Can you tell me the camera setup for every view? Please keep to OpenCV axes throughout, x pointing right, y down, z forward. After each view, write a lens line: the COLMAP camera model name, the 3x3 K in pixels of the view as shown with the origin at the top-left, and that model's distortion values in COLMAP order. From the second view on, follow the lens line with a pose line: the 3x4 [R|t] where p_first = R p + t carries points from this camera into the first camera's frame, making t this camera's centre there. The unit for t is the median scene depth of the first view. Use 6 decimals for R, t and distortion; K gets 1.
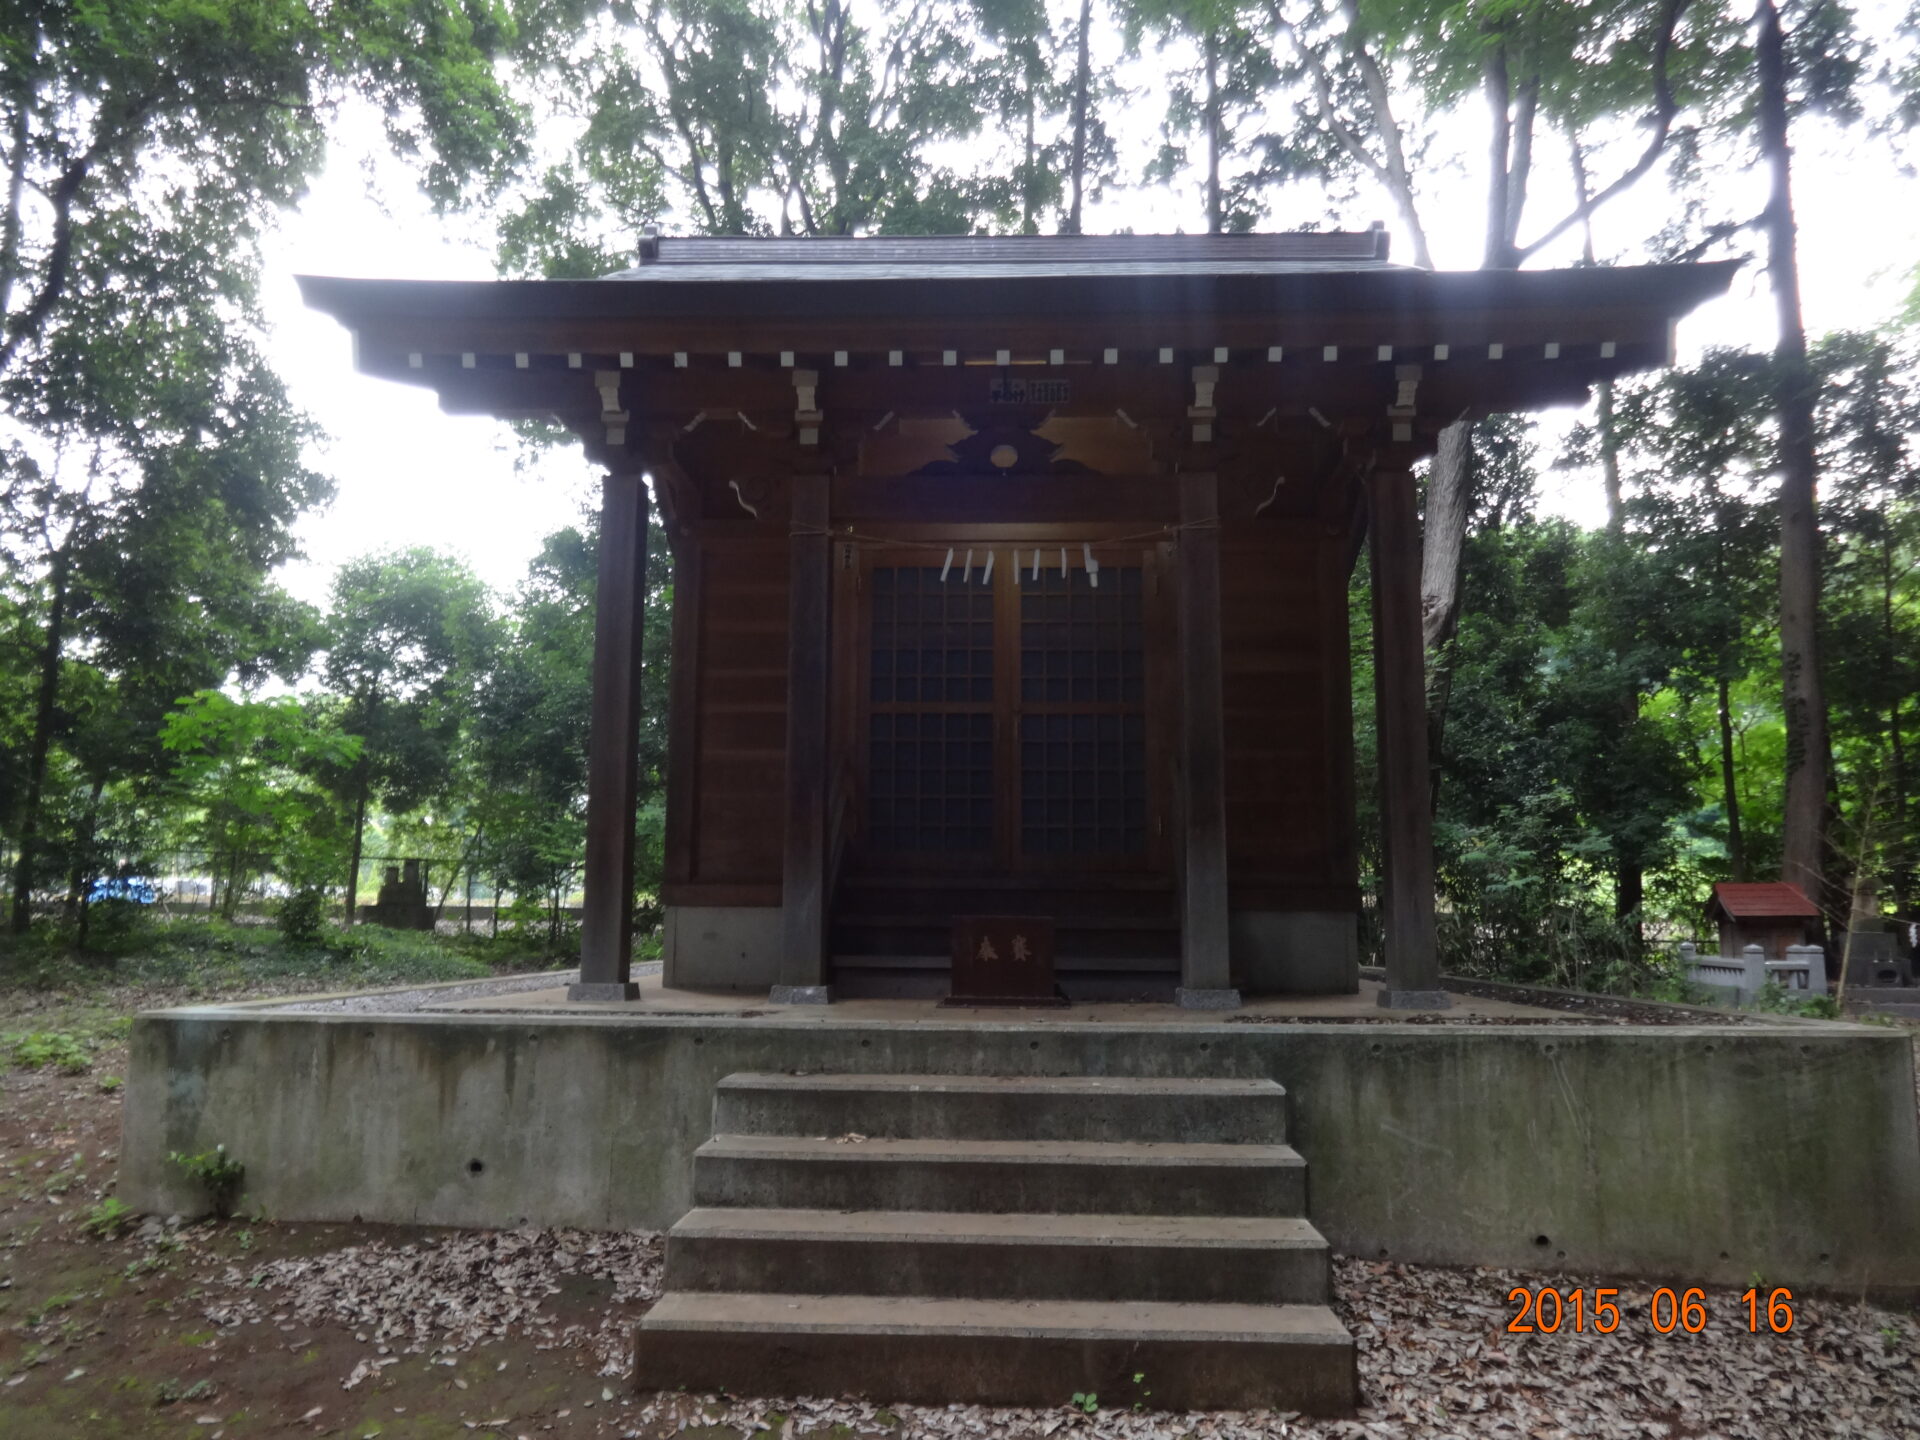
lens RADIAL K [[1420.6, 0, 960.7], [0, 1420.6, 712.2], [0, 0, 1]] dist [0.008102, -0.004762]
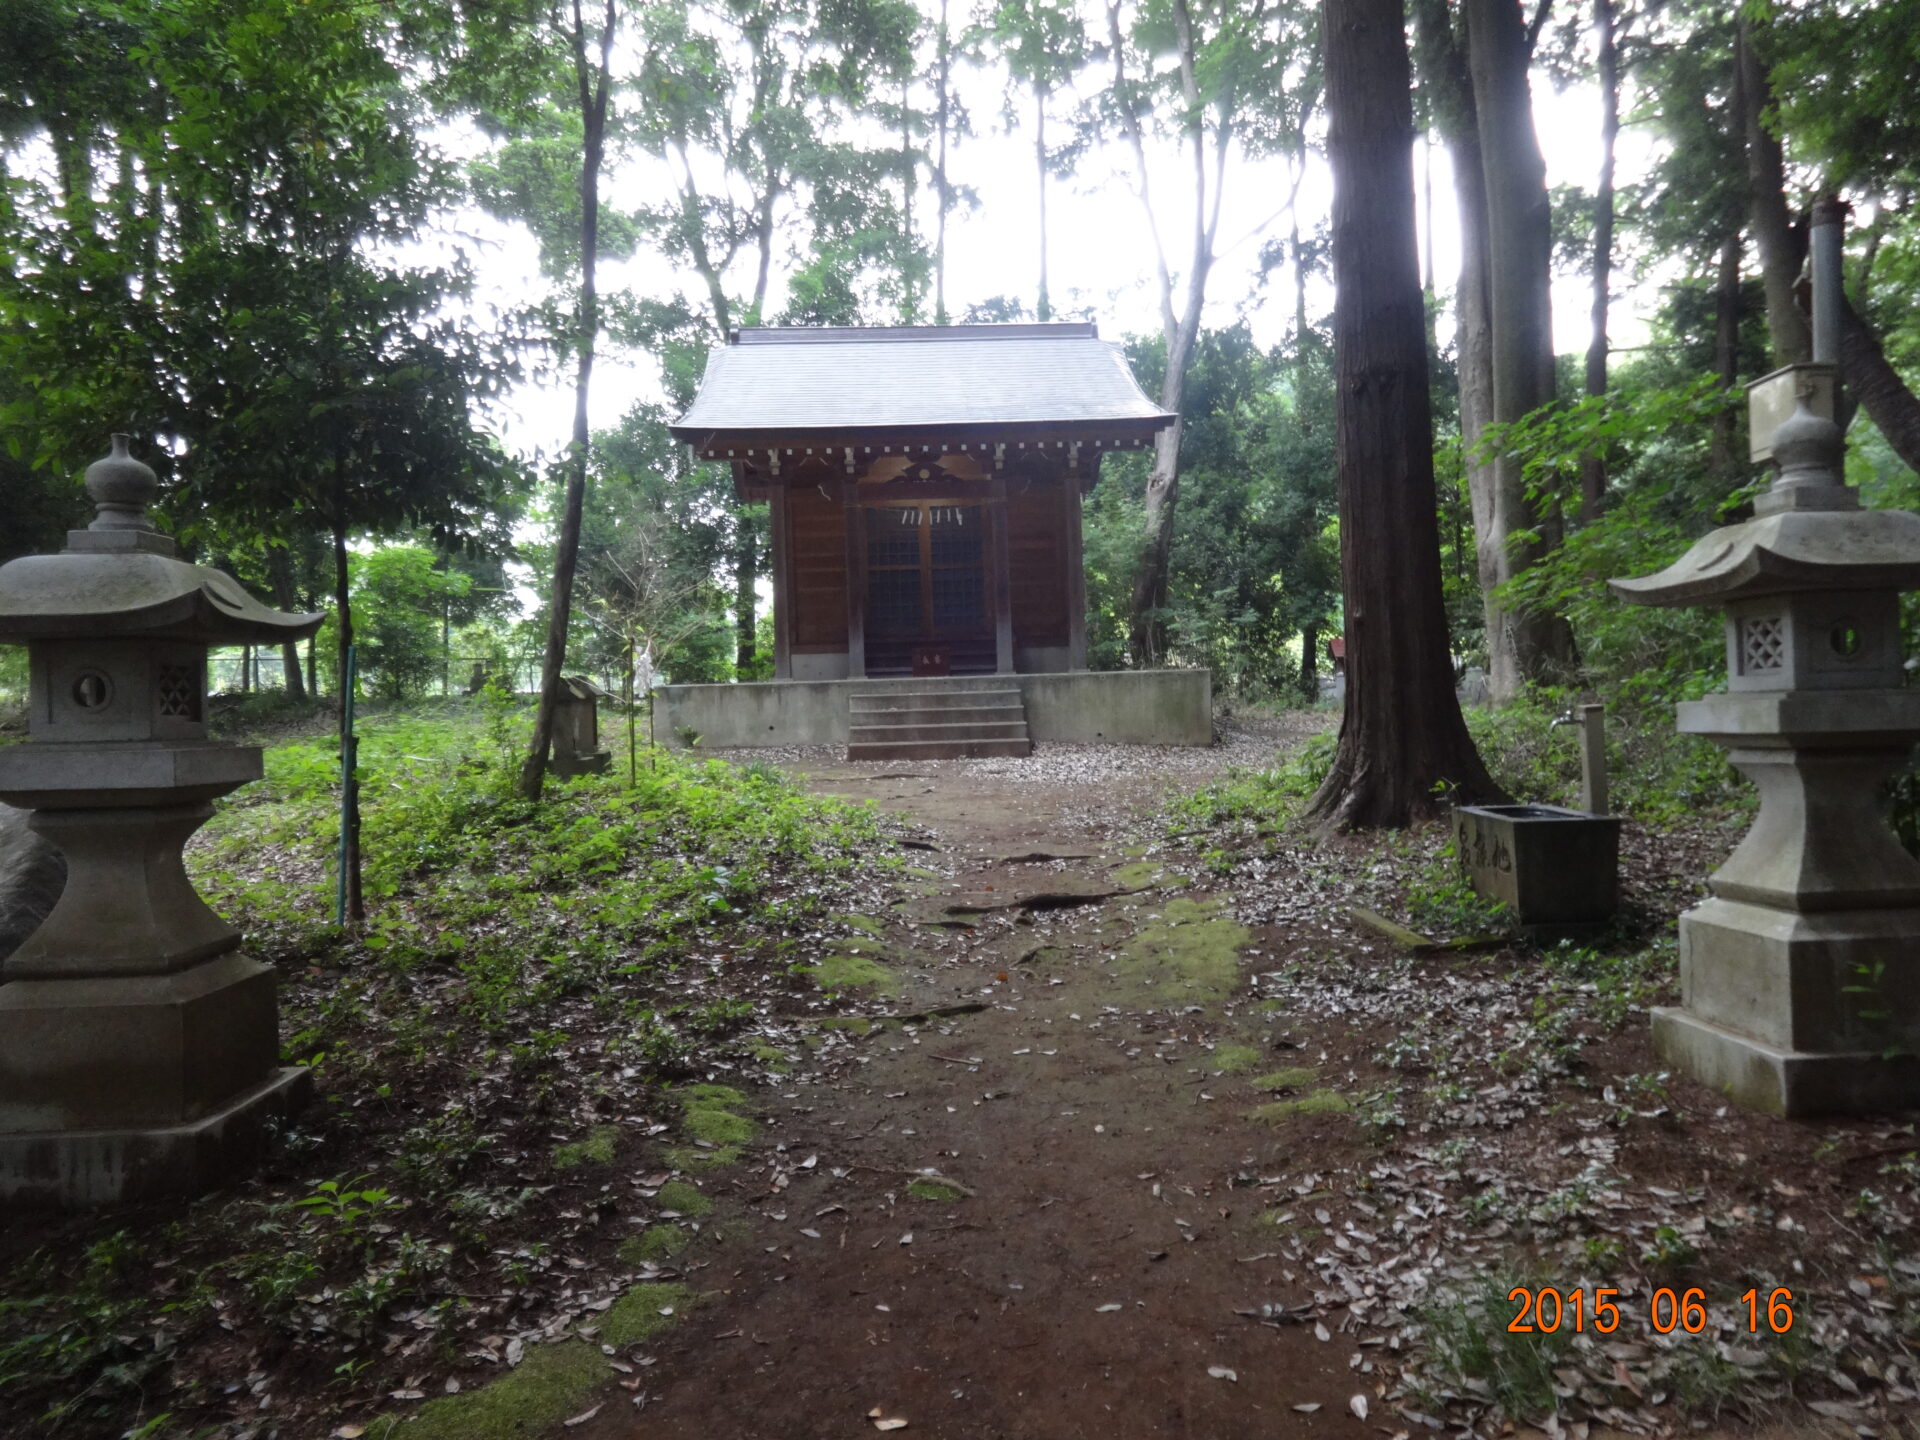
lens RADIAL K [[1420.6, 0, 980.0], [0, 1420.6, 730.3], [0, 0, 1]] dist [0.008102, -0.004762]
pose [[0.994376, -0.037081, 0.099204, -0.145875], [0.021060, 0.987228, 0.157917, -0.126368], [-0.103793, -0.154940, 0.982456, -1.653264]]
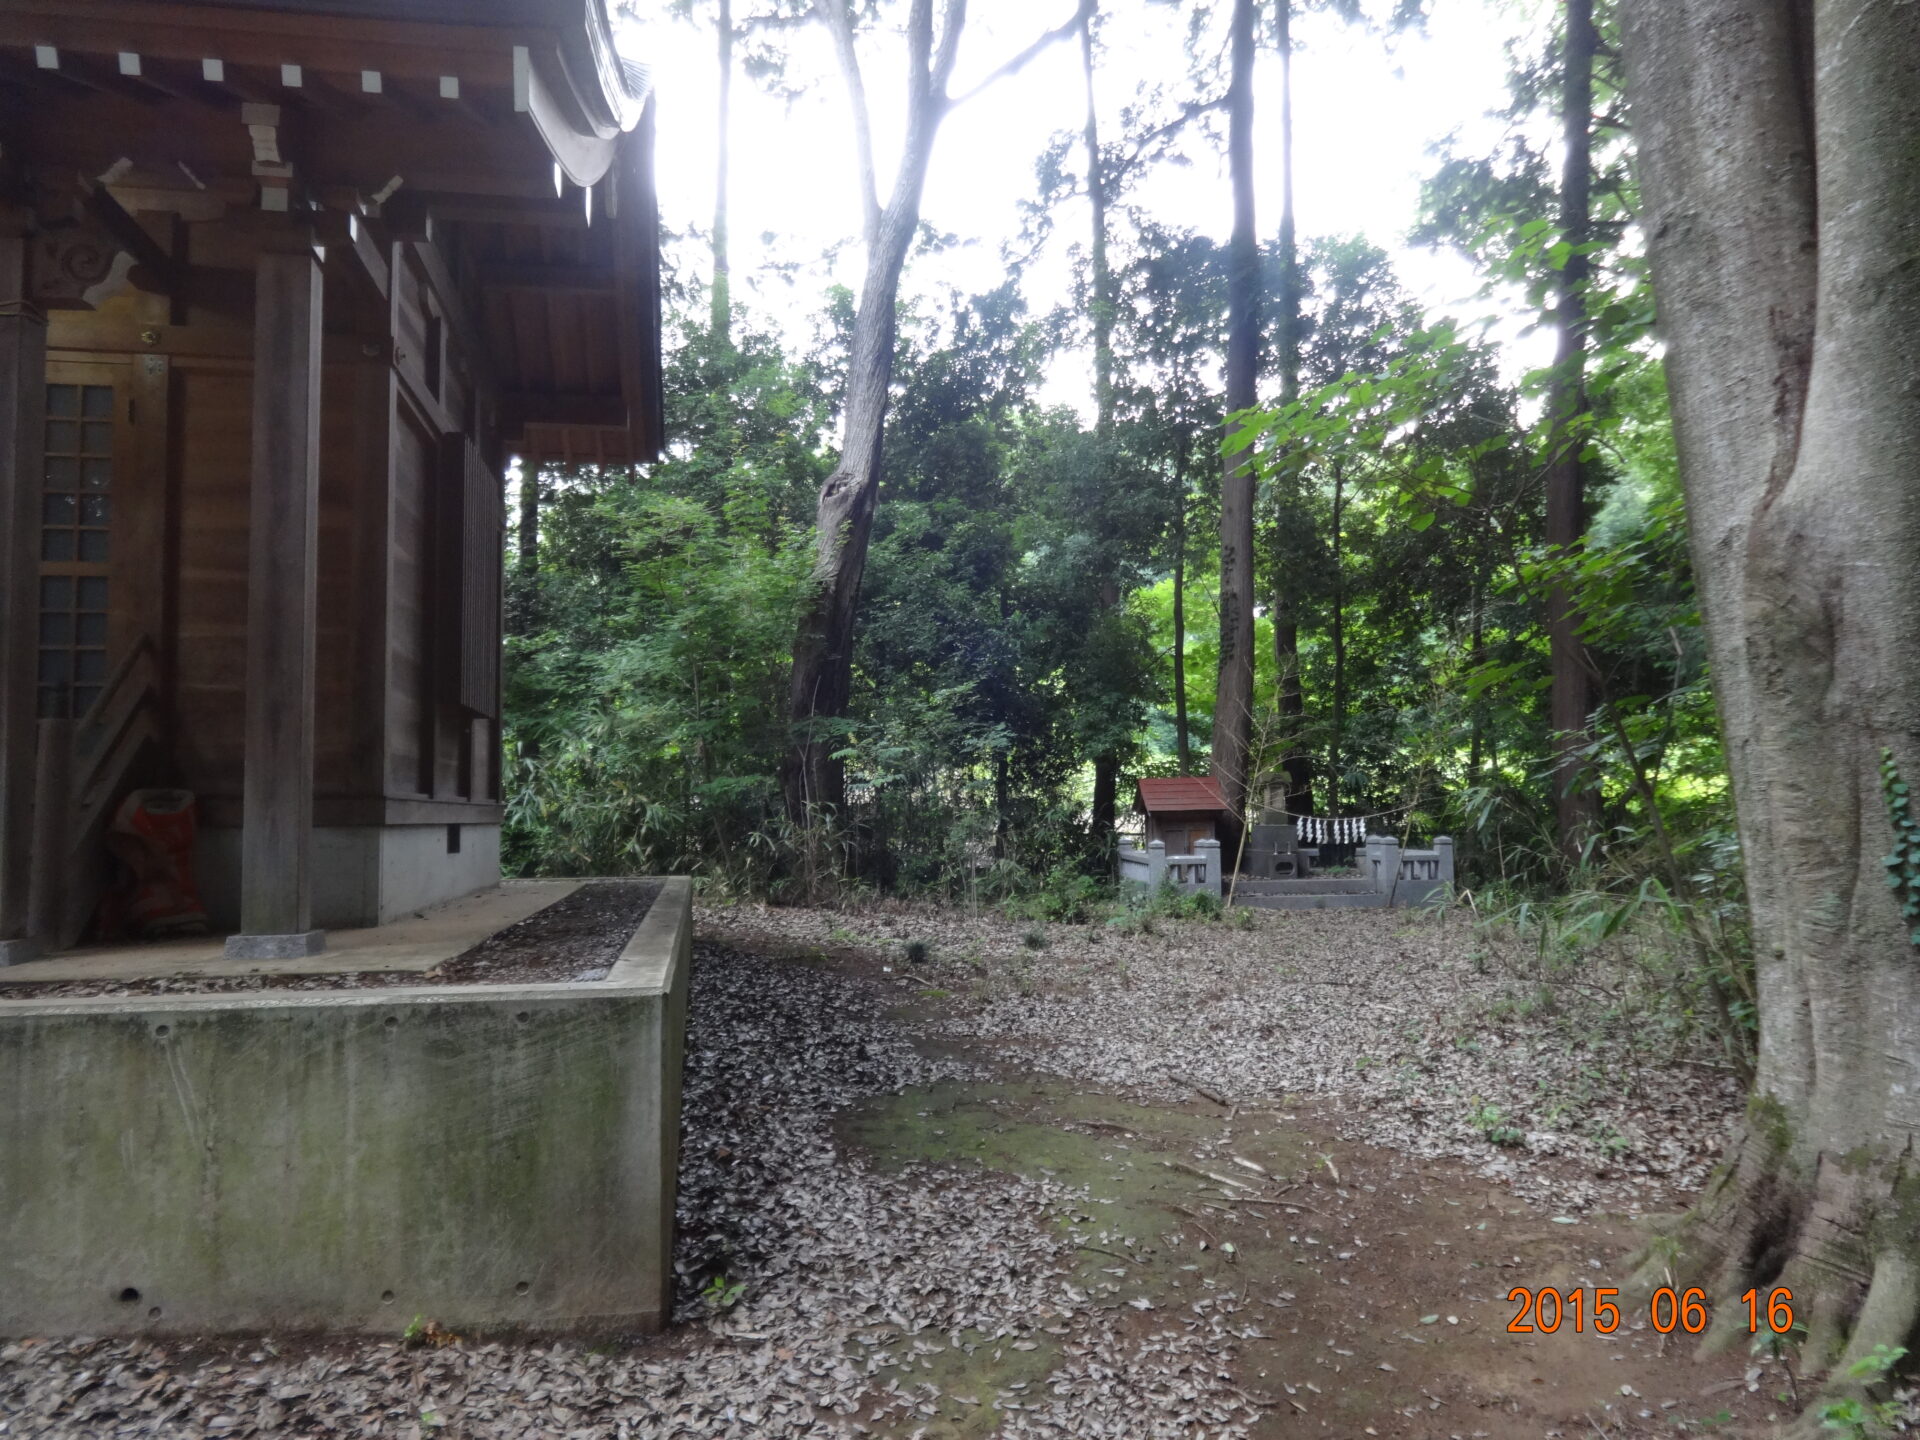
lens RADIAL K [[1420.6, 0, 960.7], [0, 1420.6, 726.4], [0, 0, 1]] dist [0.008102, -0.004762]
pose [[0.974824, 0.004034, 0.222938, 0.487572], [-0.023060, 0.996299, 0.082804, 0.011747], [-0.221779, -0.085860, 0.971310, 0.172389]]
